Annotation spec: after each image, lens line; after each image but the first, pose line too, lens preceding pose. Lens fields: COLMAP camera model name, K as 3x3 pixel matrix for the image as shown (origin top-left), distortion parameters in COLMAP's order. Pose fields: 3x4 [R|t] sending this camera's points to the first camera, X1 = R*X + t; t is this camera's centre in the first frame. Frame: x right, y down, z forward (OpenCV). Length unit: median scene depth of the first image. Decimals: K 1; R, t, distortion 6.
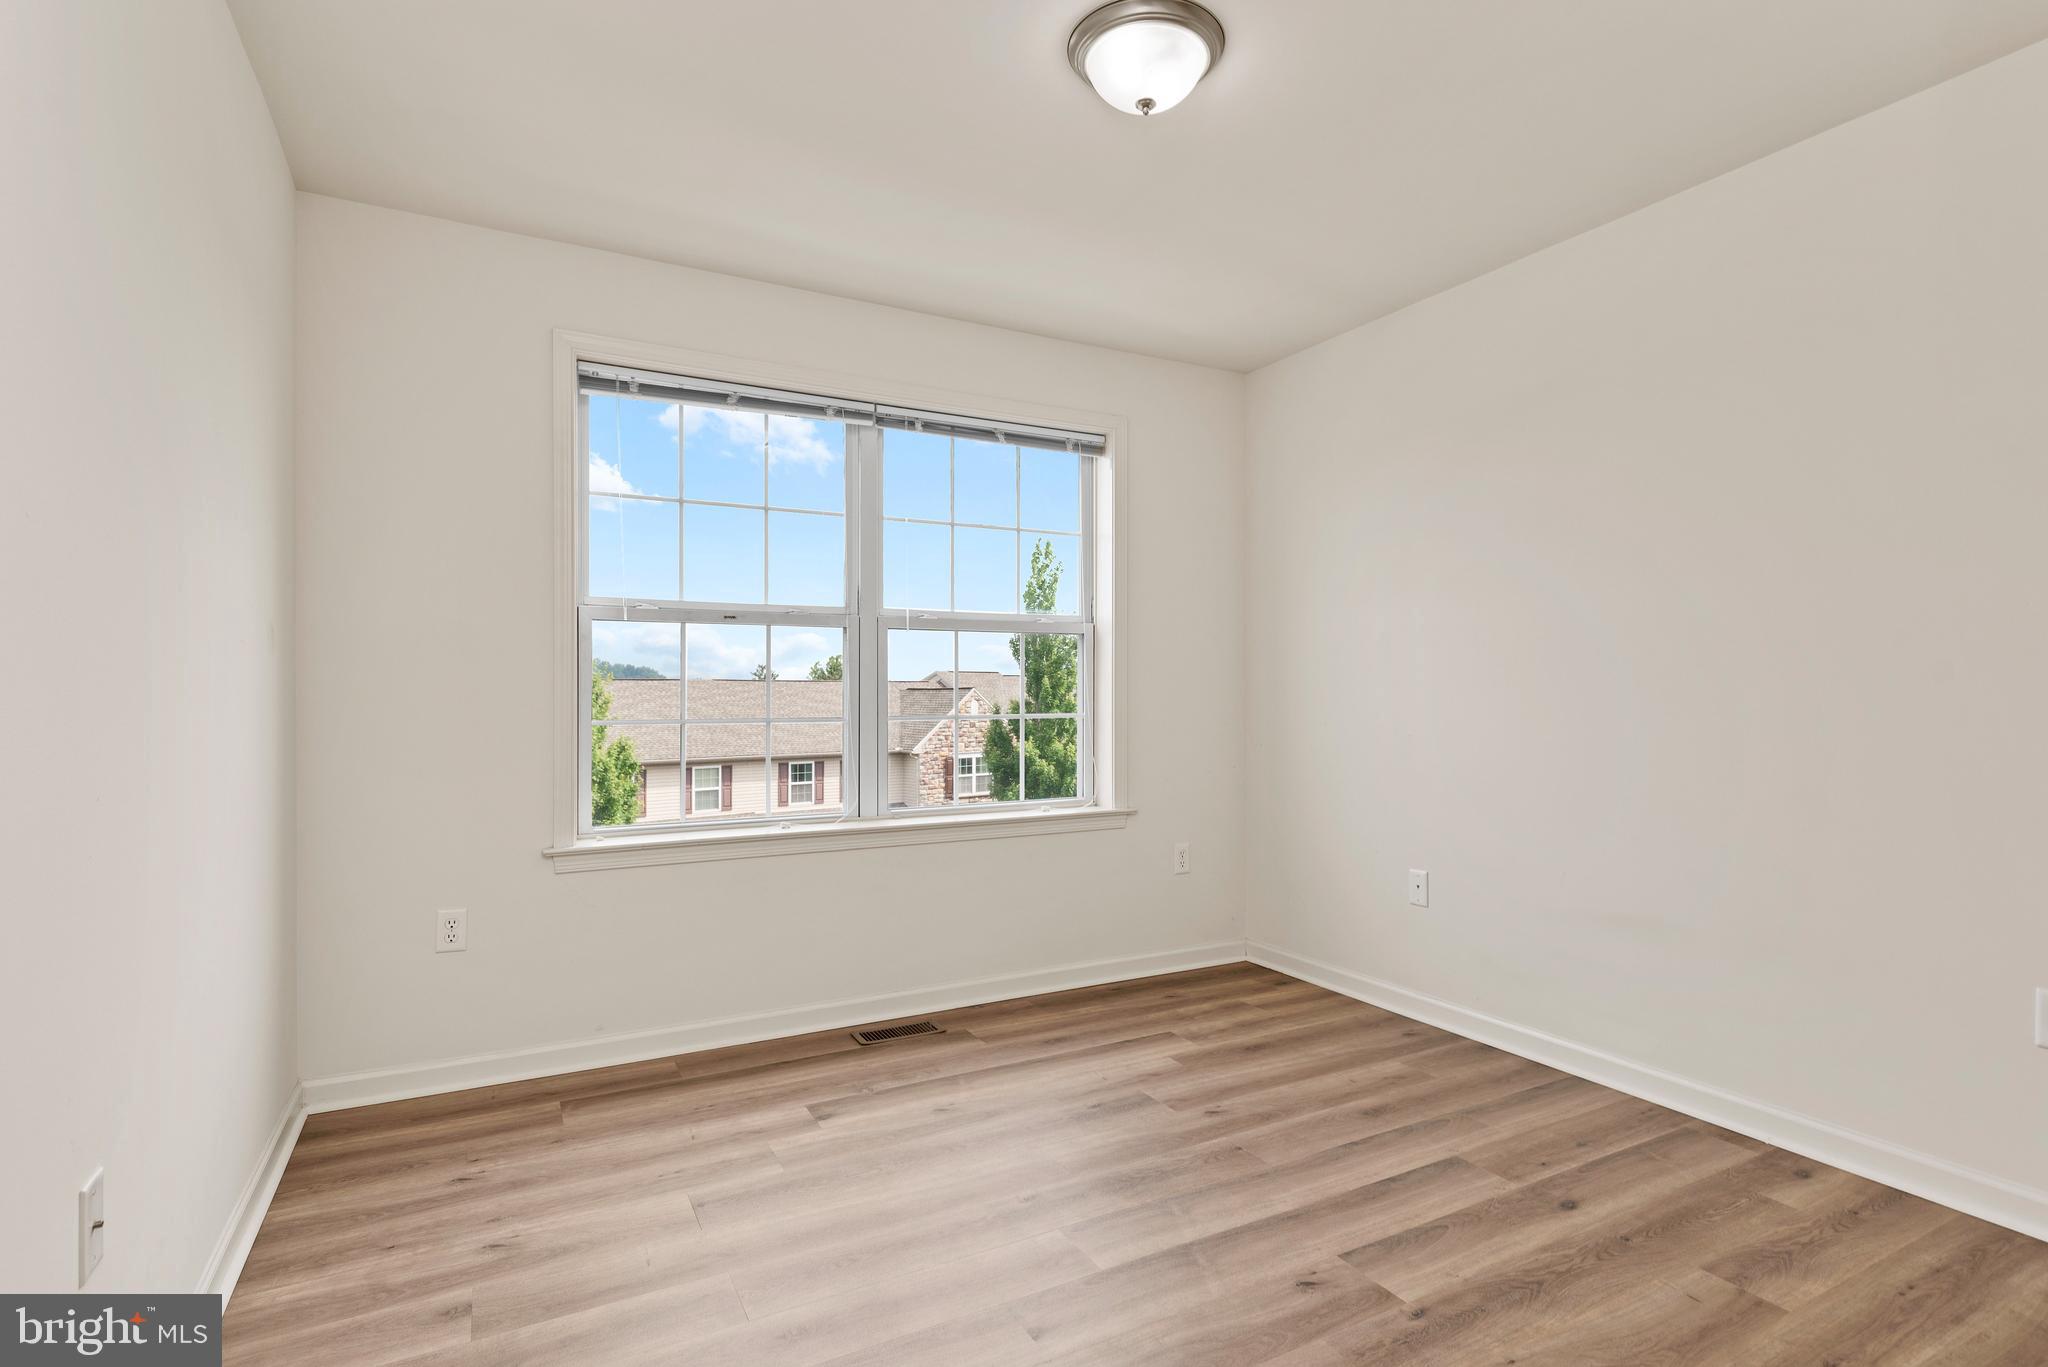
lens RADIAL K [[1003.3, 0, 1047.3], [0, 1003.3, 696.1], [0, 0, 1]] dist [-0.000262, -0.000200]
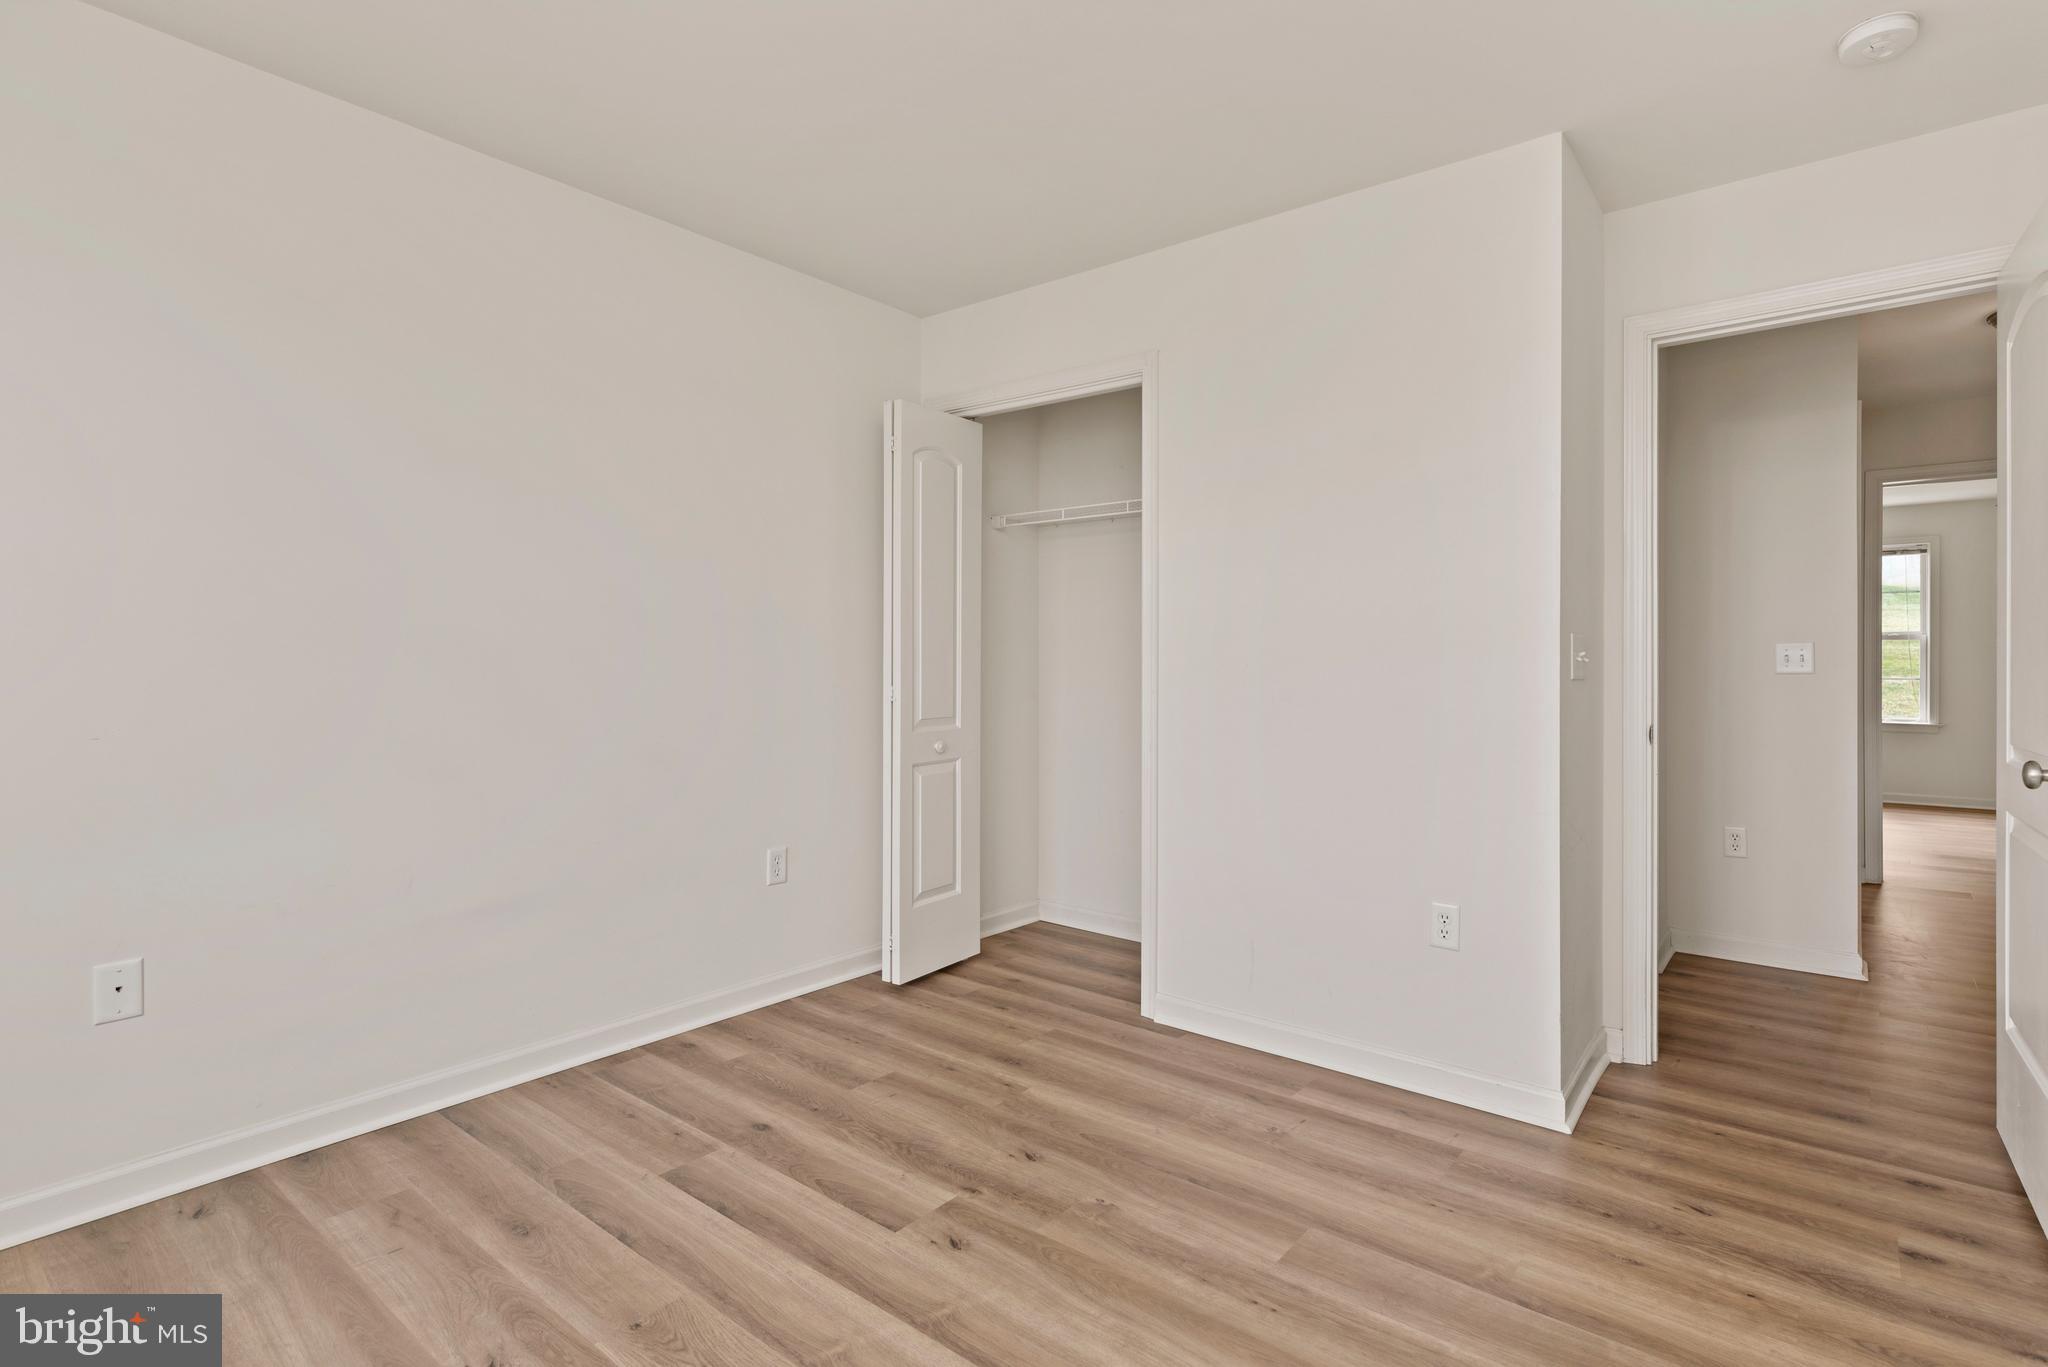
lens RADIAL K [[1027.6, 0, 1029.2], [0, 1027.6, 658.7], [0, 0, 1]] dist [-0.000960, -0.000179]
pose [[-0.377094, 0.001851, 0.926173, -0.603483], [0.003083, 0.999995, -0.000743, -0.009000], [-0.926170, 0.002575, -0.377098, 1.075988]]
